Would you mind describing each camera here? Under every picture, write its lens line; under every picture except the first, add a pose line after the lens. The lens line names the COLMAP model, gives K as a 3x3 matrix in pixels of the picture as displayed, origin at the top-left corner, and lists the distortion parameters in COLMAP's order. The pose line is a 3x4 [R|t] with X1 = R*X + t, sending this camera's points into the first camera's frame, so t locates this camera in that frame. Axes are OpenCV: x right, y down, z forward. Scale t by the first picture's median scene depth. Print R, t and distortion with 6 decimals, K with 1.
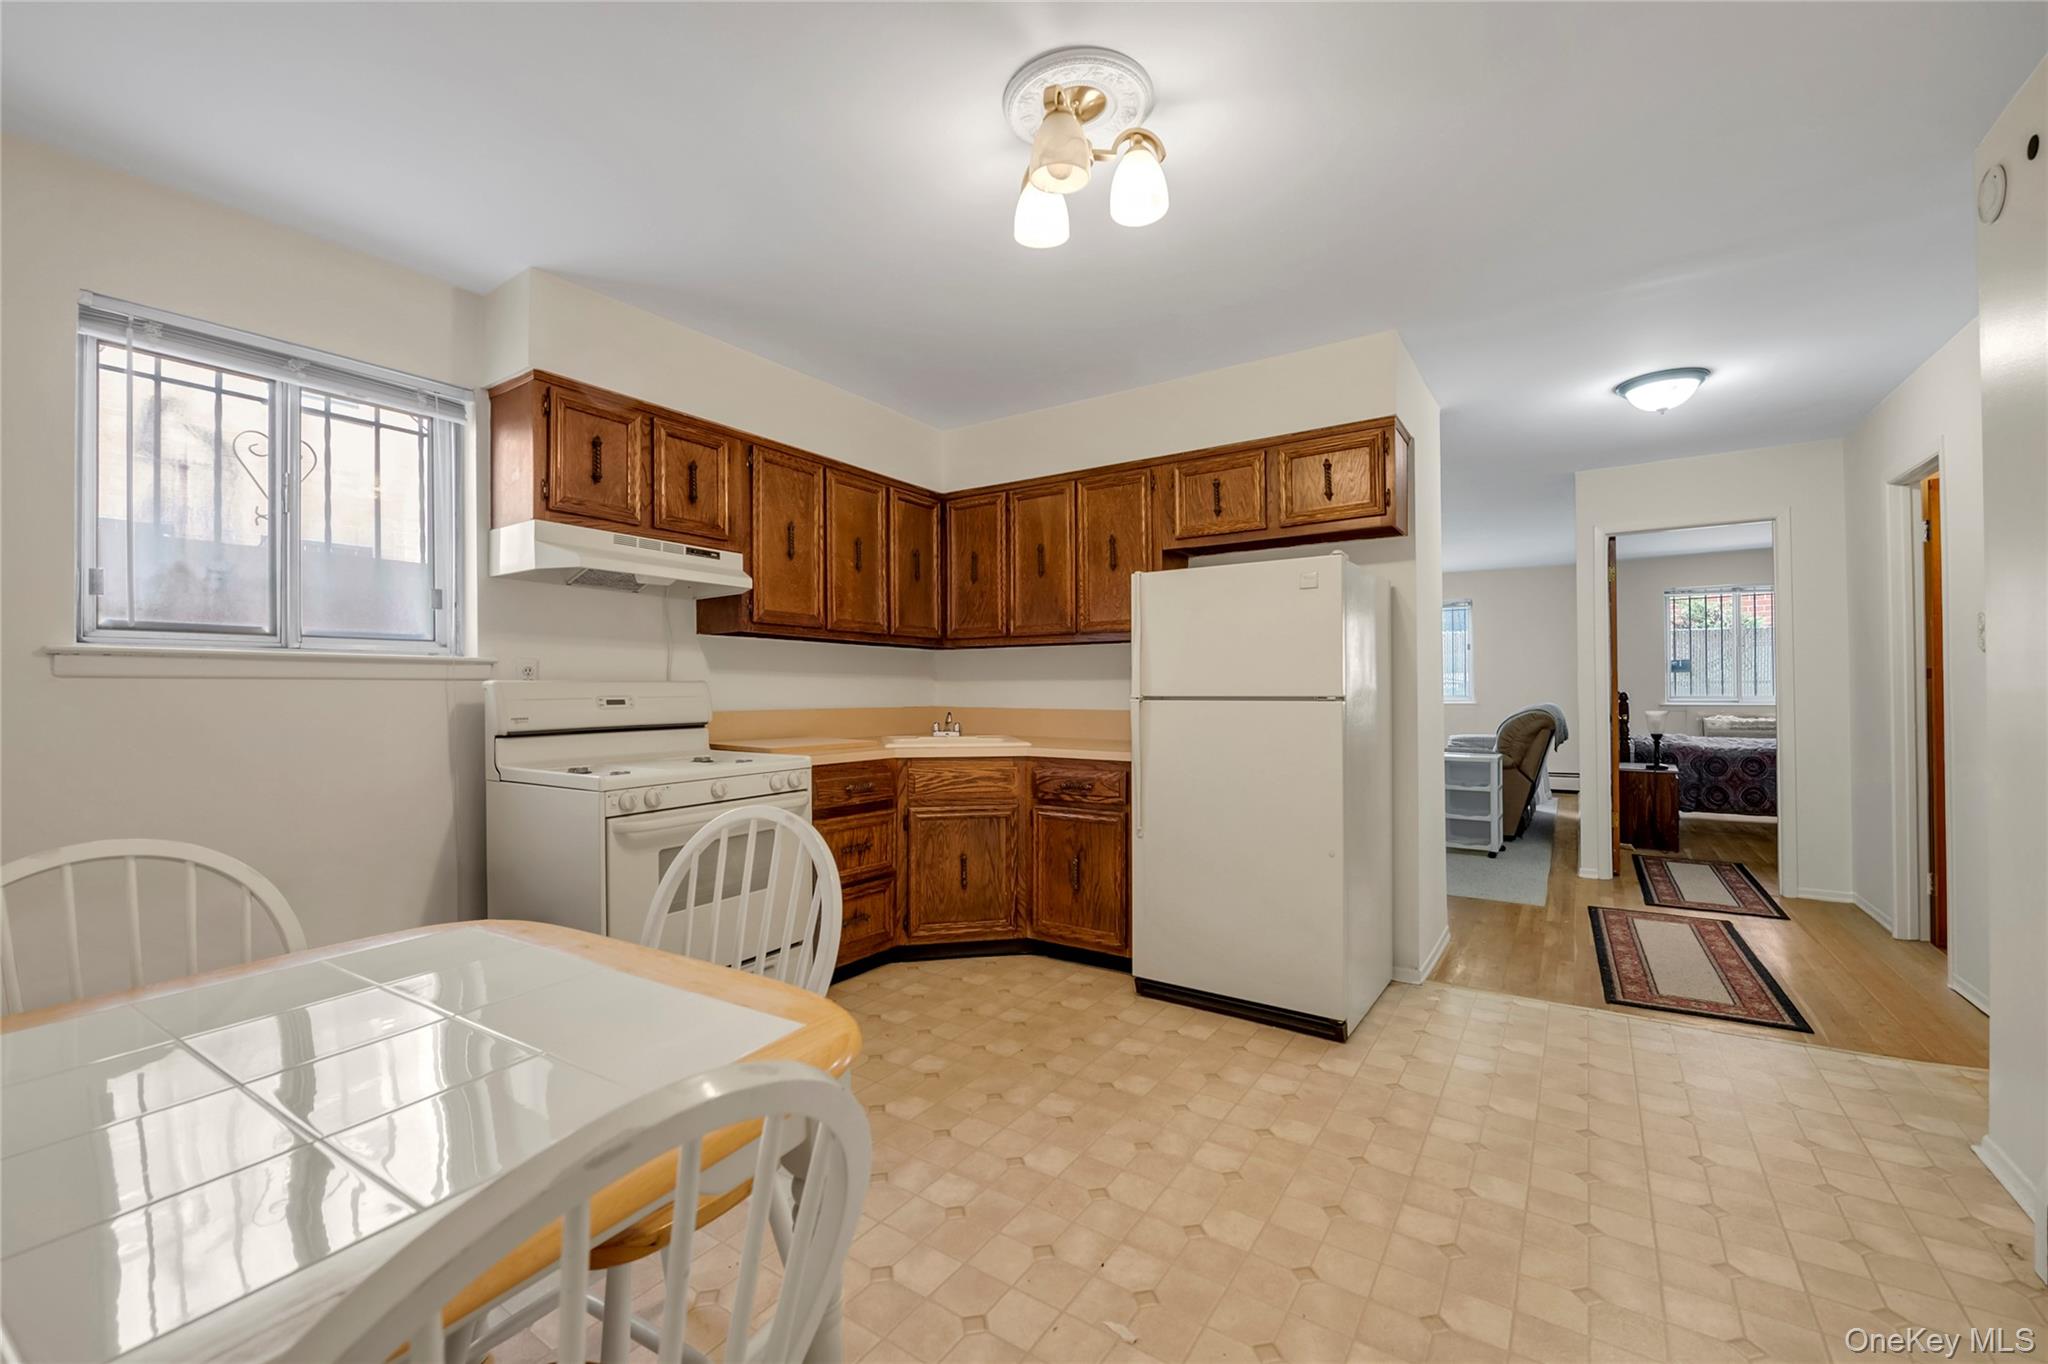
lens RADIAL K [[840.6, 0, 1024.0], [0, 840.6, 682.0], [0, 0, 1]] dist [0.000438, -0.000307]
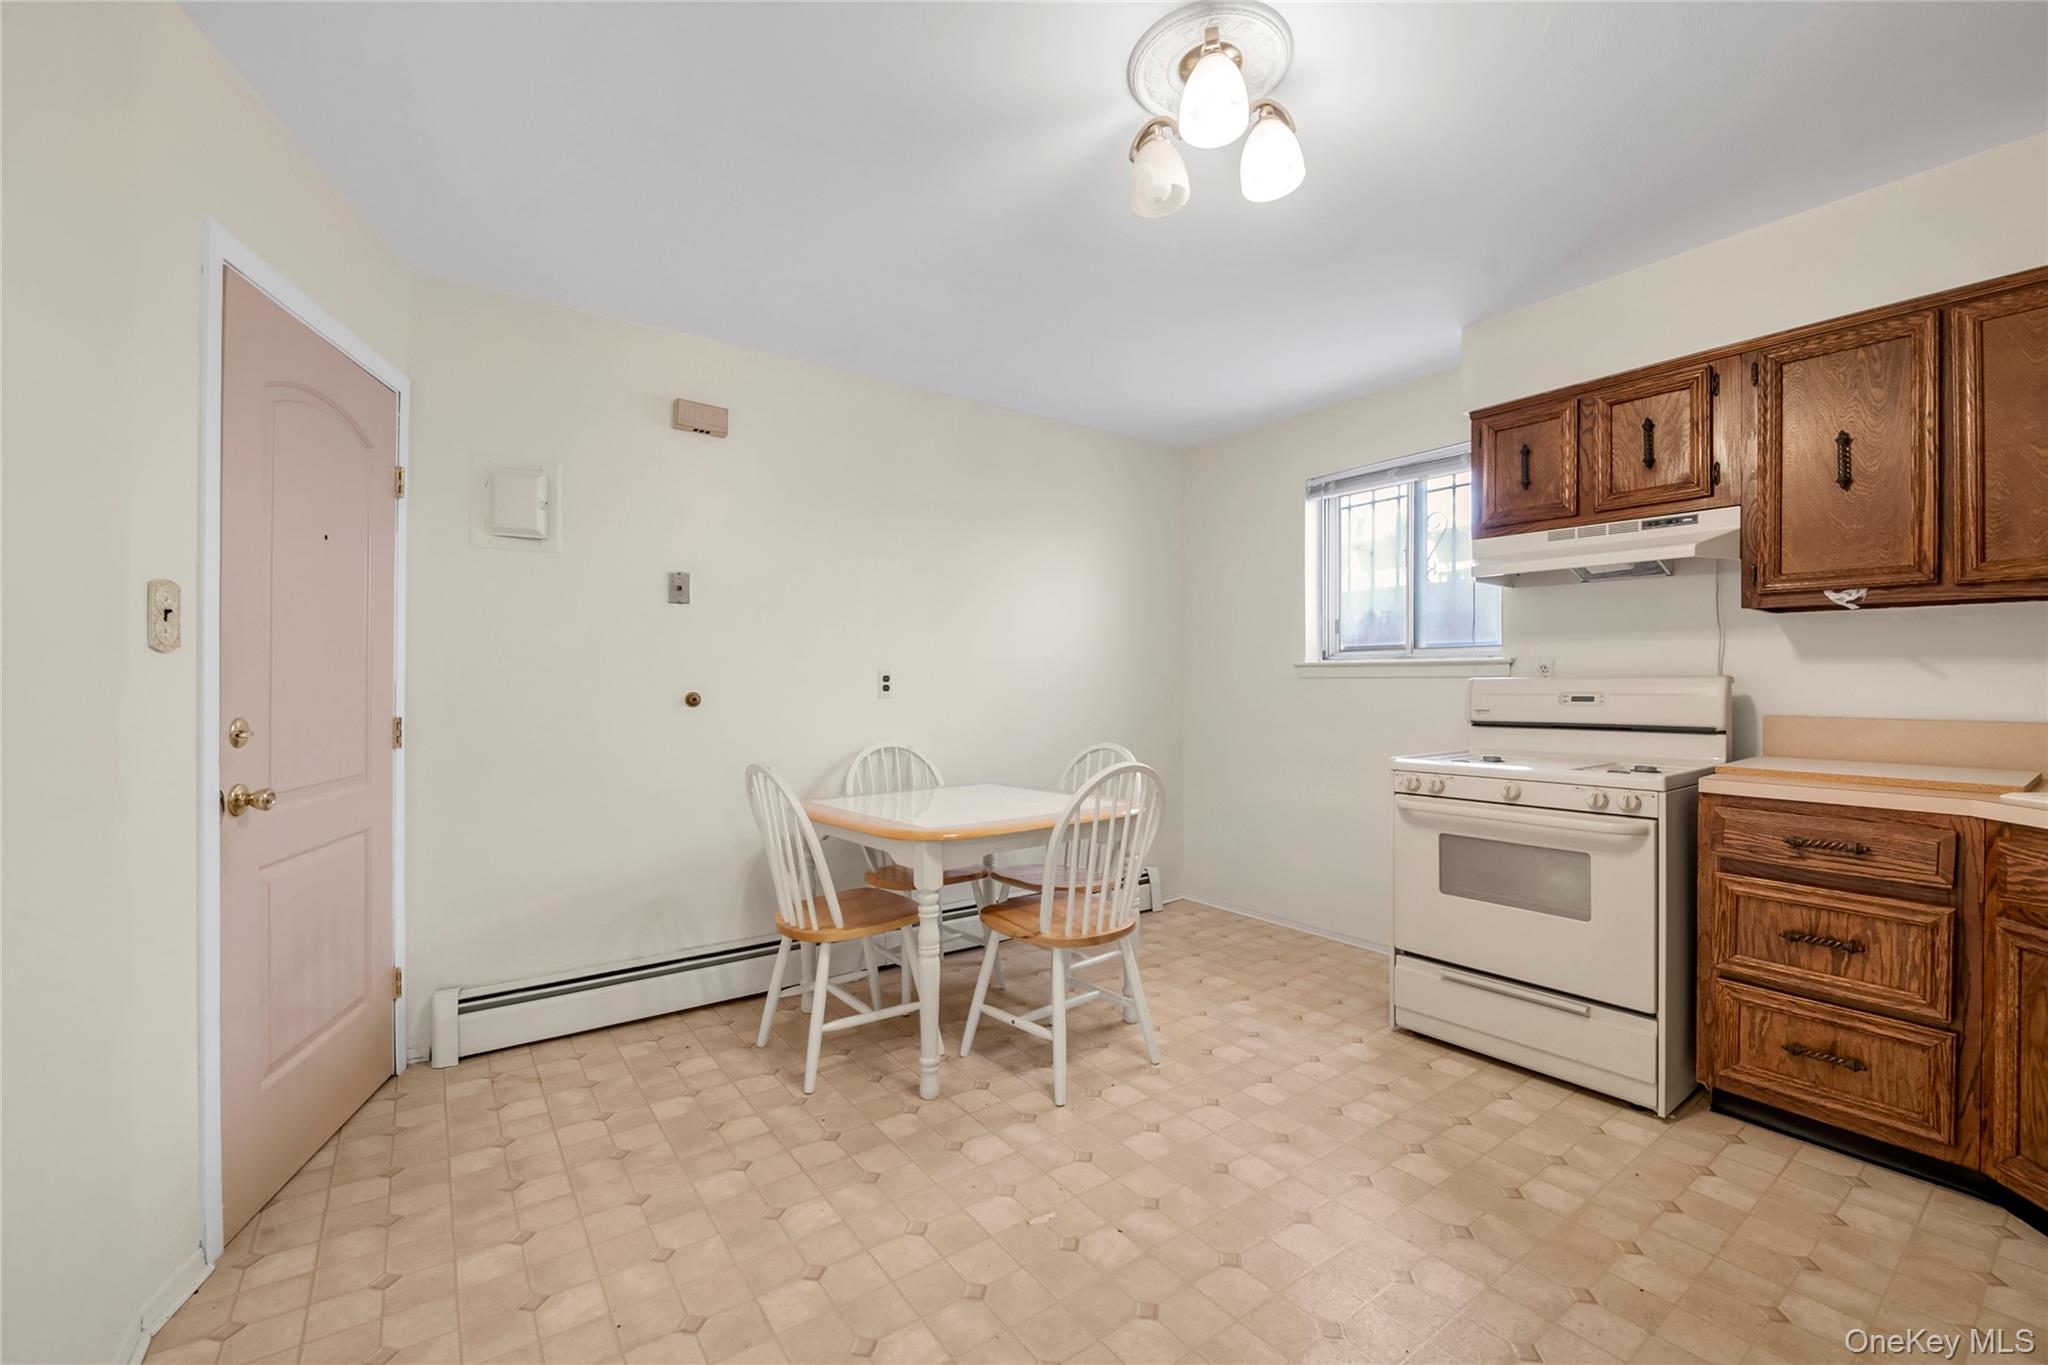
lens RADIAL K [[840.6, 0, 1024.0], [0, 840.6, 682.5], [0, 0, 1]] dist [0.000438, -0.000307]
pose [[-0.352223, 0.003609, -0.935909, 0.682419], [0.010976, 0.999940, -0.000274, -0.001982], [0.935852, -0.010369, -0.352241, 0.765196]]
